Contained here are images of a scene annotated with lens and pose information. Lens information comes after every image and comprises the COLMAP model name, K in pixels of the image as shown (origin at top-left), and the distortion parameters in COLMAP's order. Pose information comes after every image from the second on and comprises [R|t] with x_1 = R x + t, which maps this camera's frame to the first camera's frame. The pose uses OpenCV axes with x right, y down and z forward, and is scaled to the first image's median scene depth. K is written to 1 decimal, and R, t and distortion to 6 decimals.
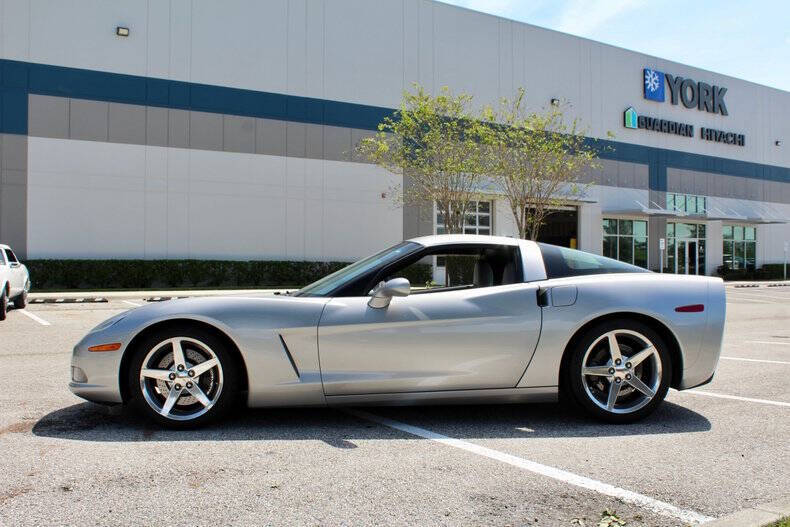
lens RADIAL K [[792.1, 0, 397.7], [0, 792.1, 268.2], [0, 0, 1]] dist [-0.075390, 0.000000]
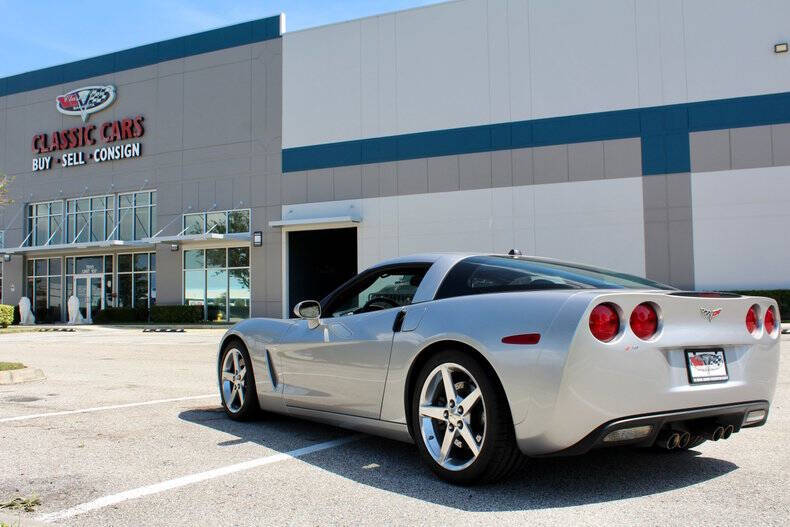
lens RADIAL K [[792.1, 0, 380.8], [0, 792.1, 256.8], [0, 0, 1]] dist [-0.075390, 0.000000]
pose [[0.493472, -0.061142, -0.867610, 0.249236], [0.011353, 0.997894, -0.063865, 0.005033], [0.869687, 0.021666, 0.493127, 0.138879]]
